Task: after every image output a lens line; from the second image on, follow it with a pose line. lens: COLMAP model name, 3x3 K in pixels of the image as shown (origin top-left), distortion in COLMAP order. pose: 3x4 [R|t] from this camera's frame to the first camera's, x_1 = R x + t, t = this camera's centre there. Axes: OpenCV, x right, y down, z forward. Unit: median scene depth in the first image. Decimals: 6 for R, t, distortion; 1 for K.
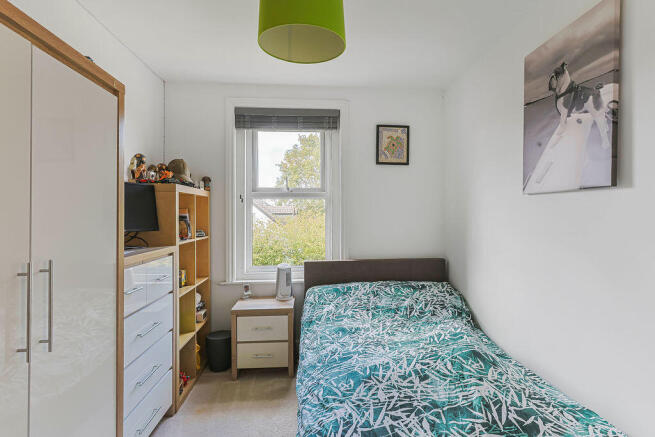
lens RADIAL K [[343.9, 0, 340.3], [0, 343.9, 217.5], [0, 0, 1]] dist [0.003808, 0.001613]
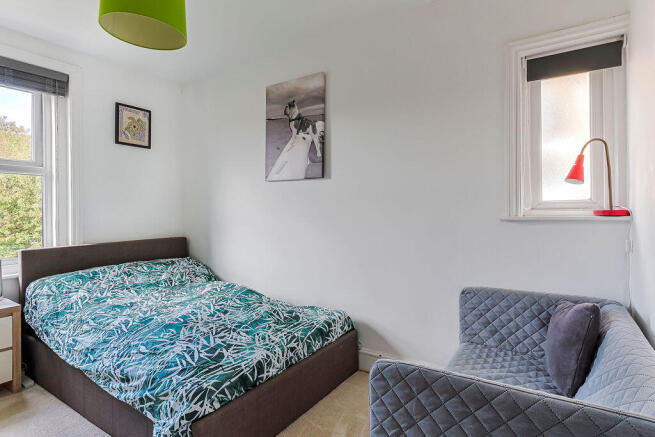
lens RADIAL K [[343.9, 0, 340.3], [0, 343.9, 217.5], [0, 0, 1]] dist [0.003808, 0.001613]
pose [[0.612950, -0.019347, 0.789884, -0.465783], [0.007726, 0.999799, 0.018493, 0.066899], [-0.790084, -0.005232, 0.612977, -0.149505]]
